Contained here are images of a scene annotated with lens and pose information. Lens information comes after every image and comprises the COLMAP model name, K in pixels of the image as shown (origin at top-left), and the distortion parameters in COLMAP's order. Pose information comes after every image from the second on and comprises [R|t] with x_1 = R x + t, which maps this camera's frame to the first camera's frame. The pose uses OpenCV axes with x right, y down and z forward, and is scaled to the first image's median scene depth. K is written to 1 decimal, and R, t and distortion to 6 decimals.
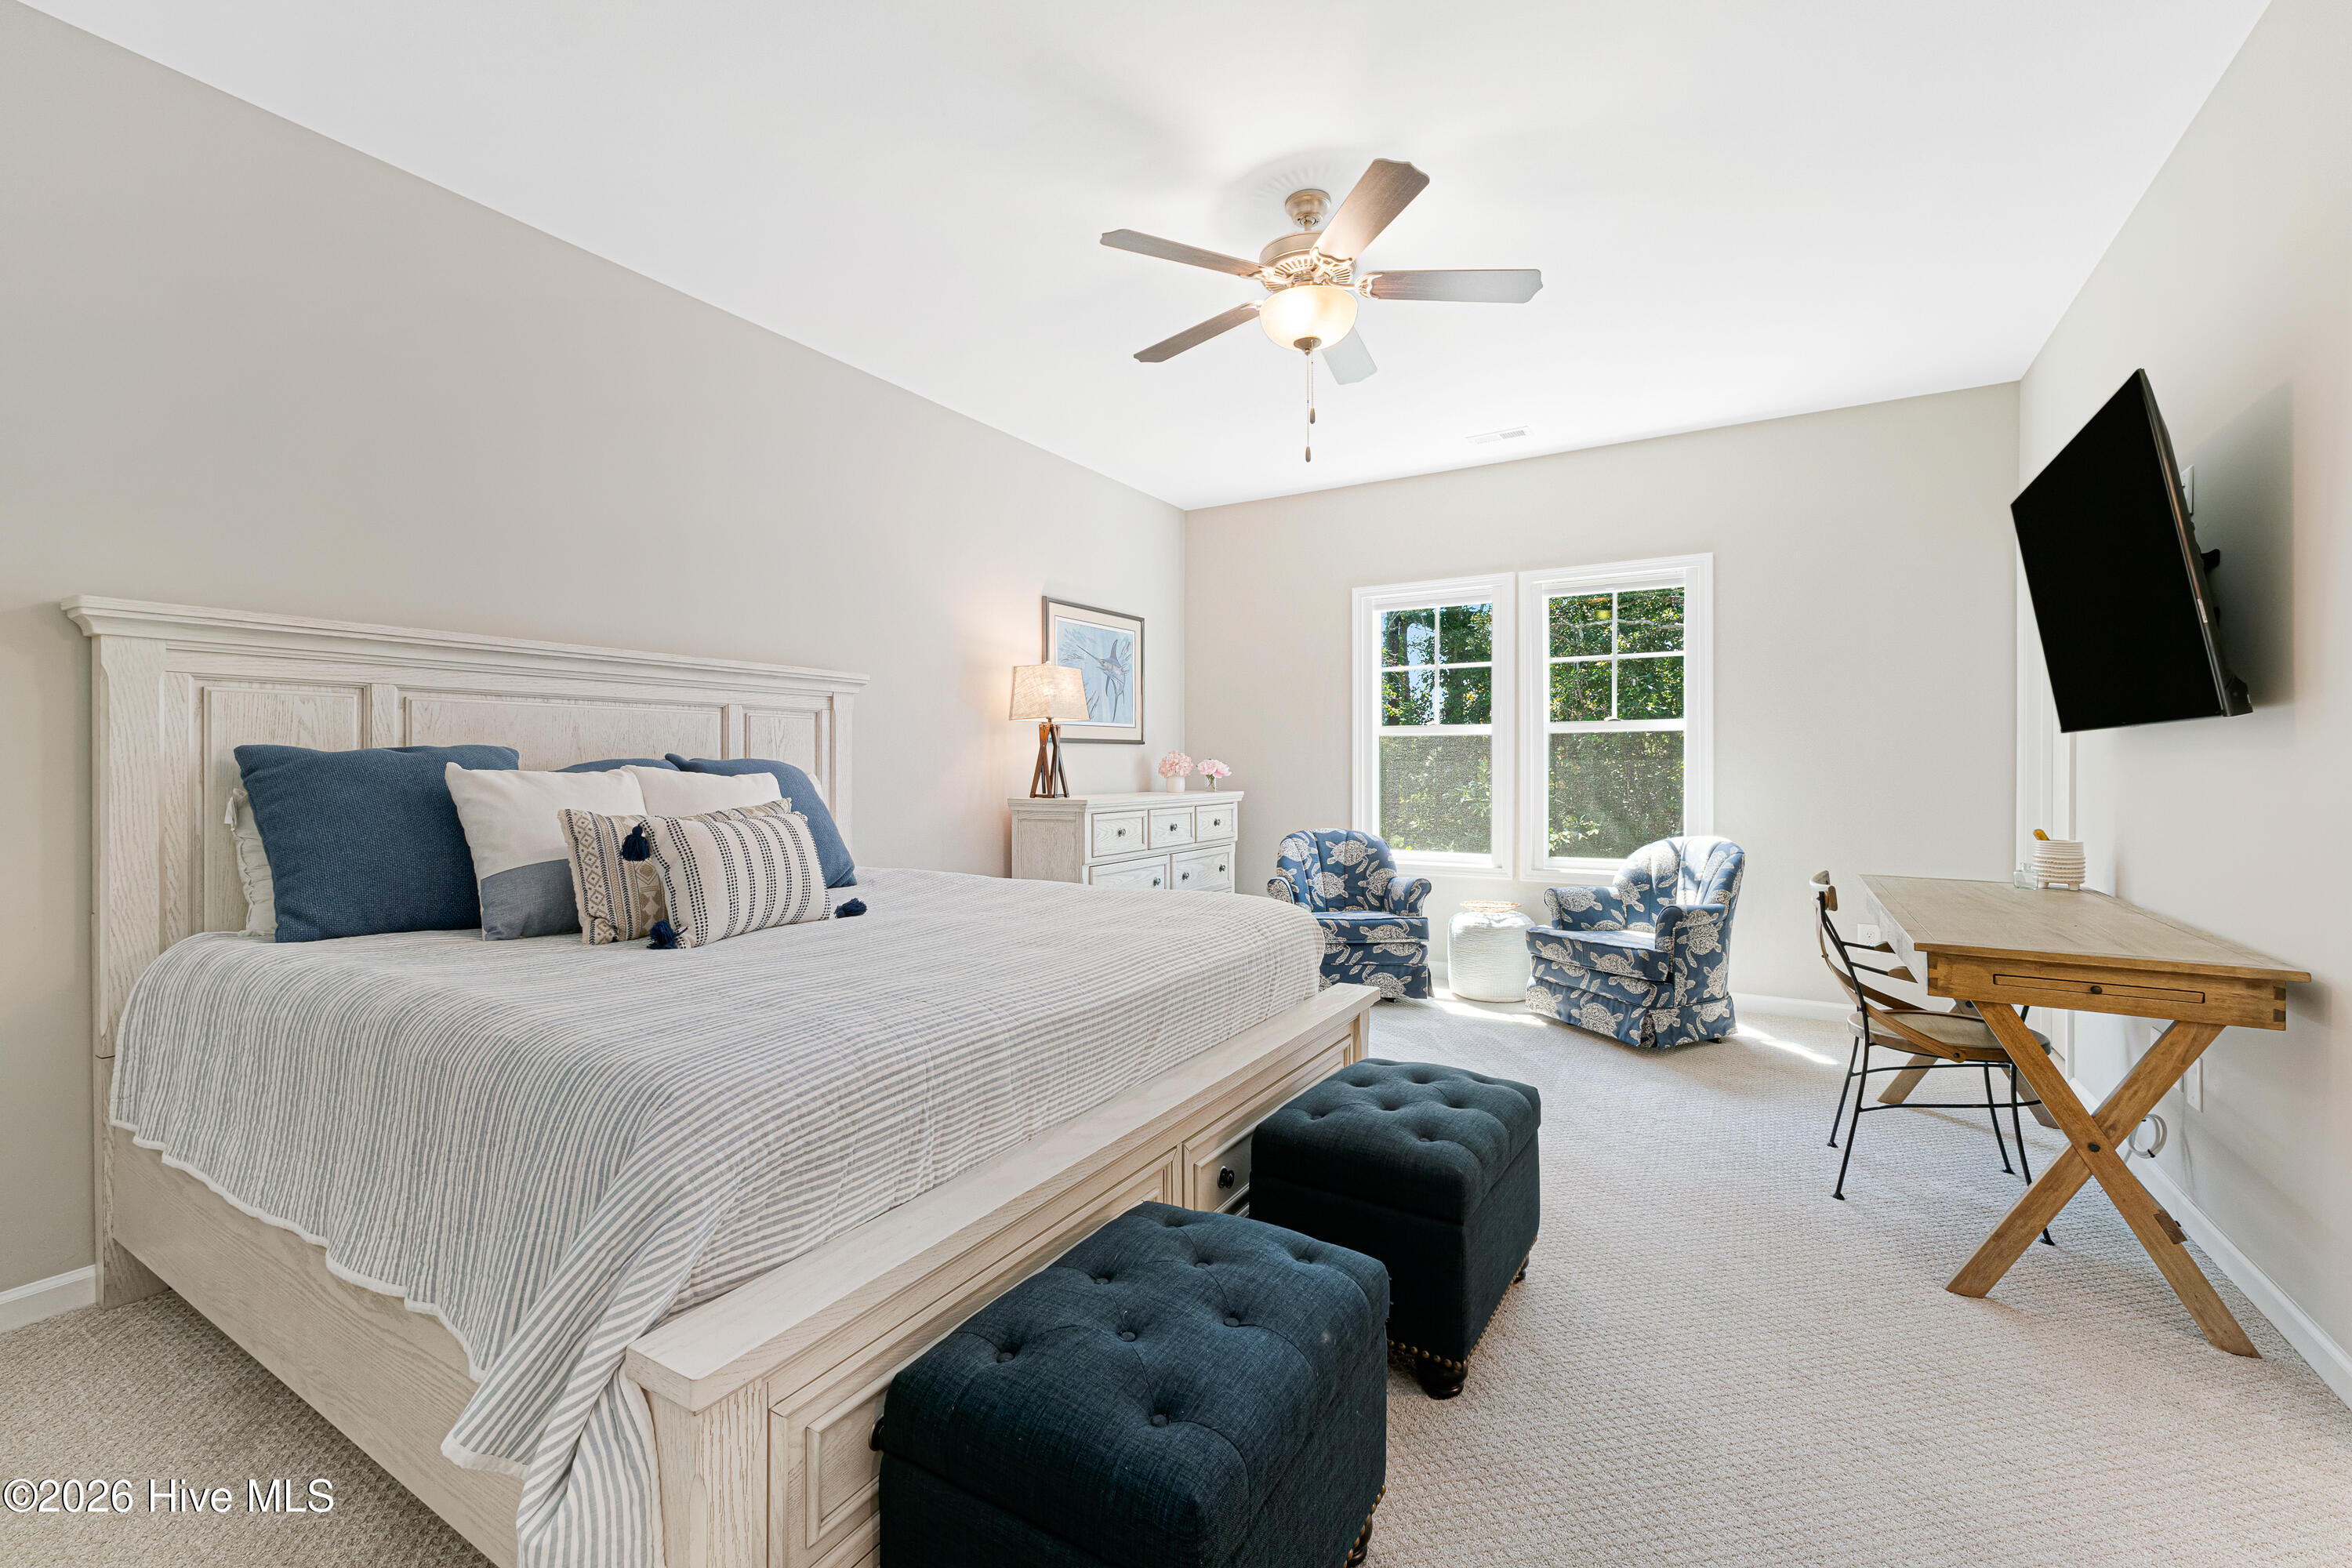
lens RADIAL K [[1010.7, 0, 1165.2], [0, 1010.7, 780.1], [0, 0, 1]] dist [0.007036, -0.000103]
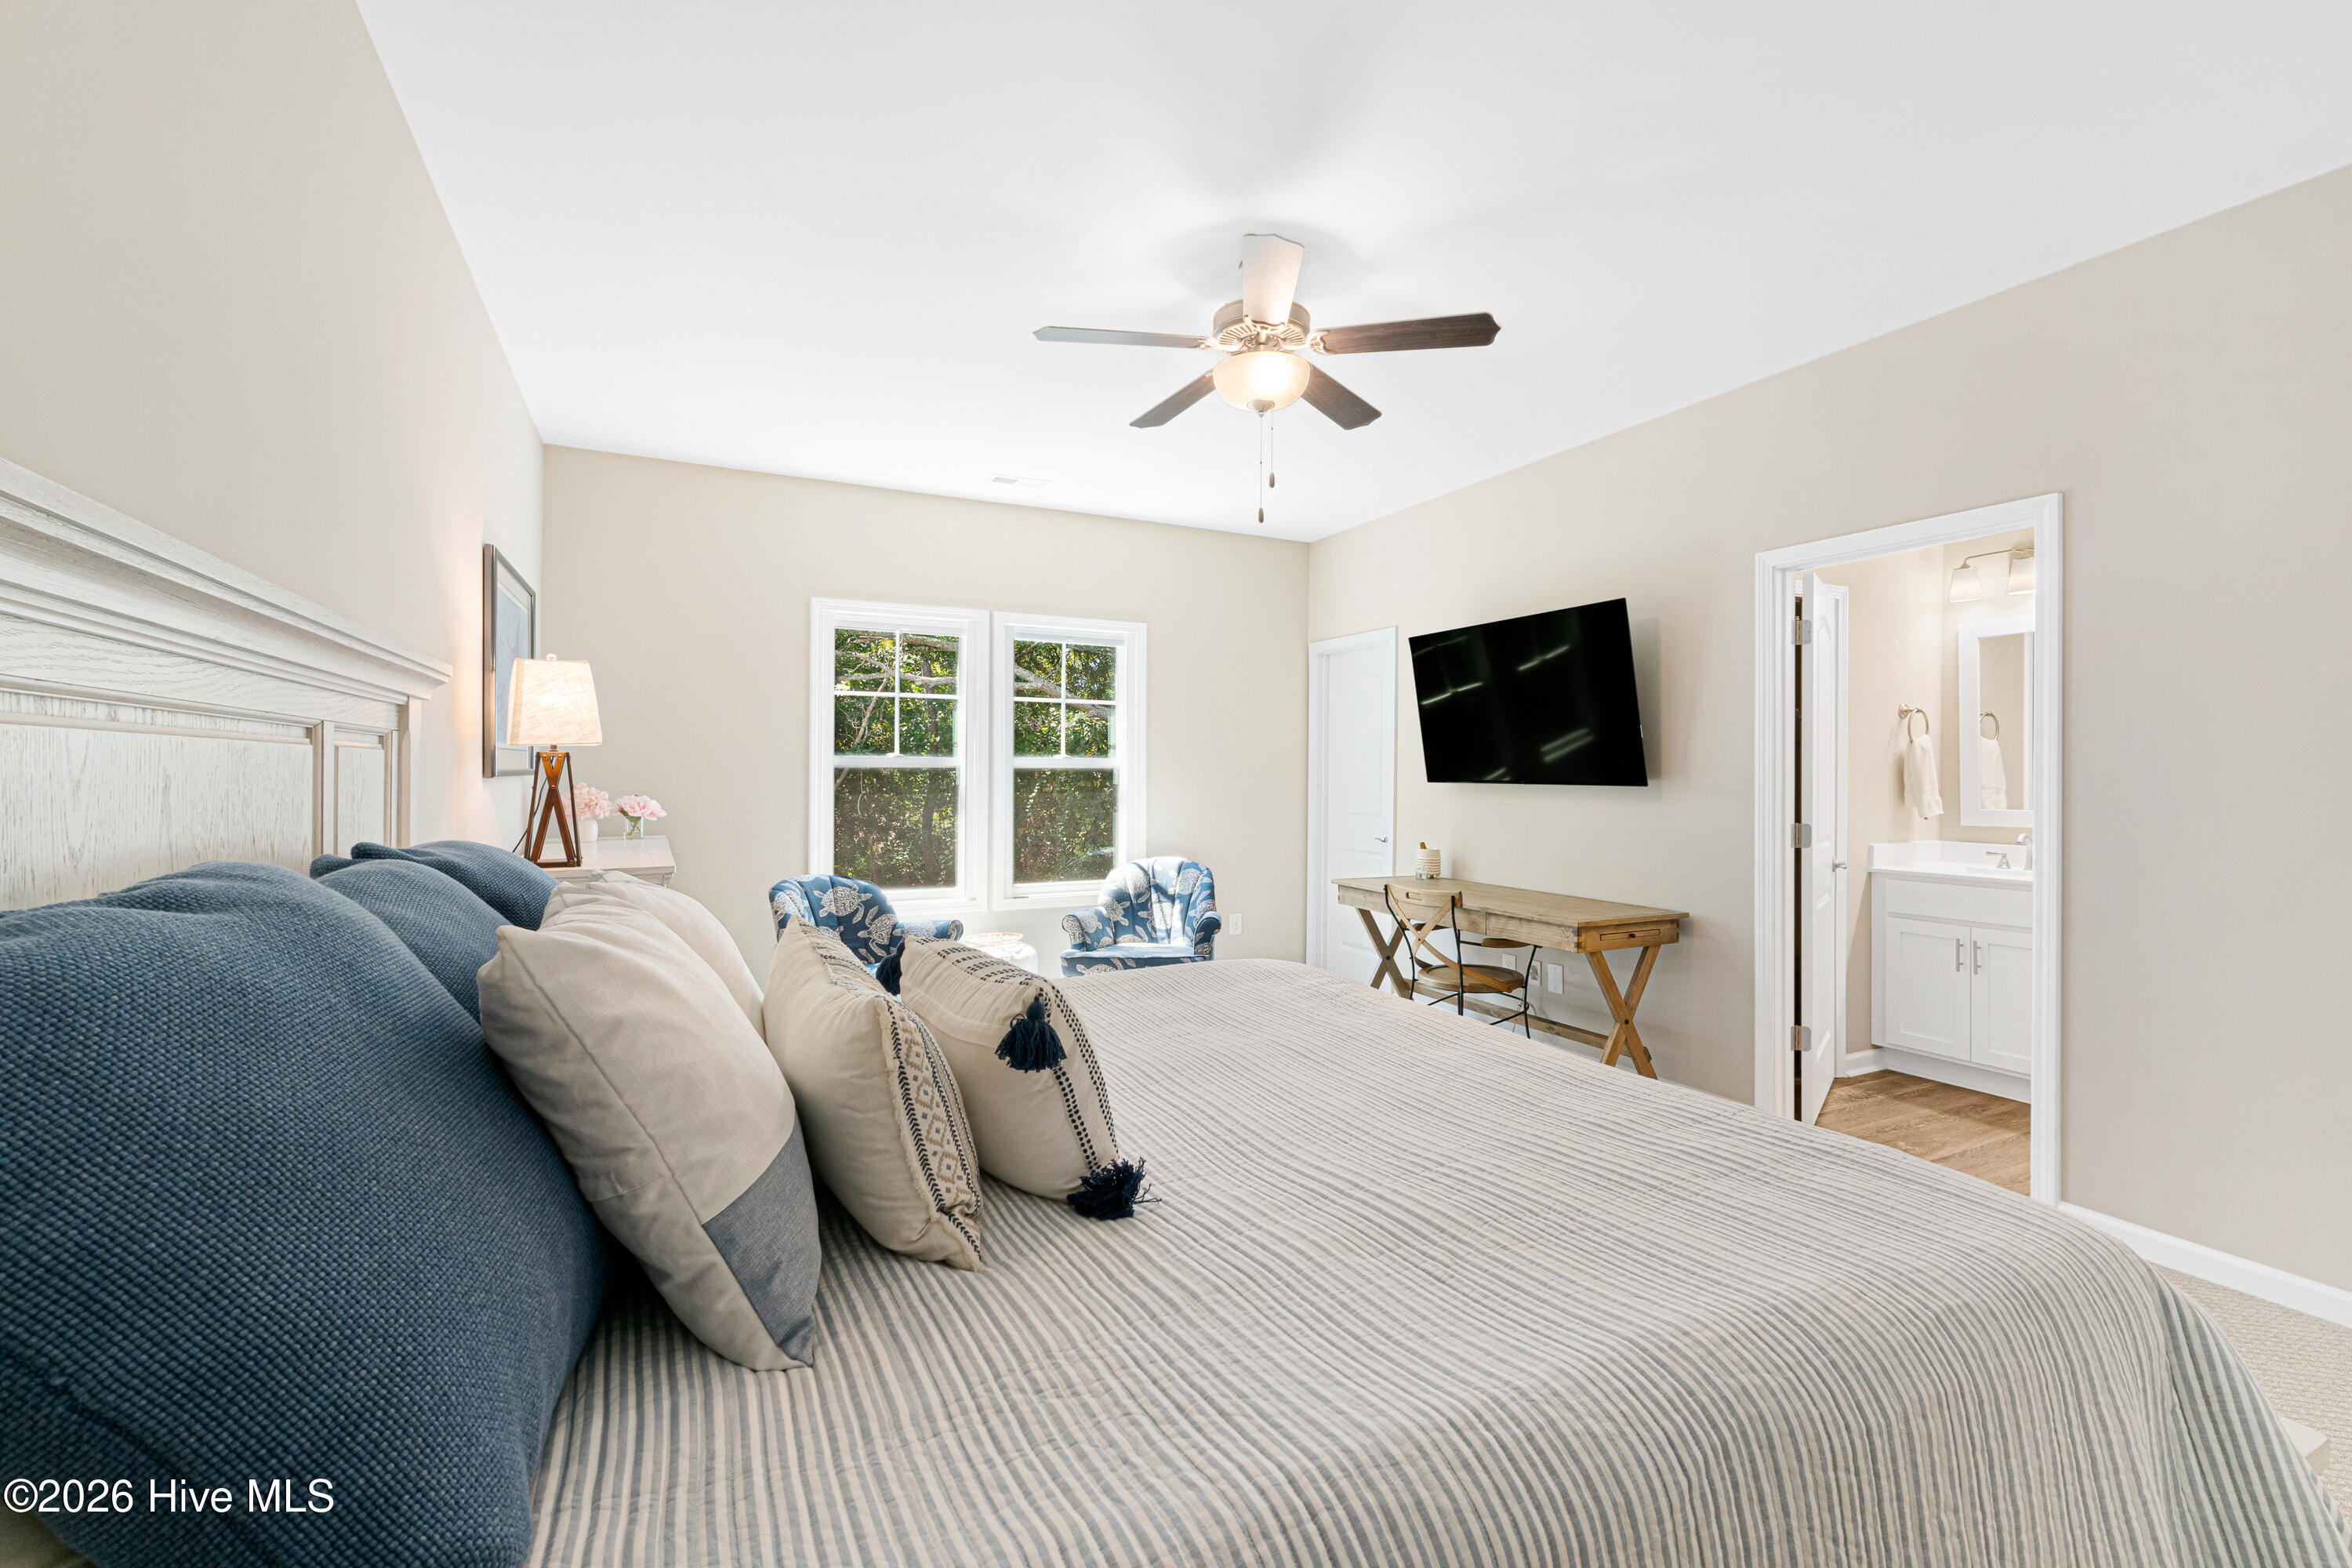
lens RADIAL K [[1010.7, 0, 1165.2], [0, 1010.7, 780.1], [0, 0, 1]] dist [0.007036, -0.000103]
pose [[0.517547, -0.004044, 0.855645, -0.495492], [0.007403, 0.999973, 0.000249, -0.036692], [-0.855623, 0.006205, 0.517562, 0.356073]]
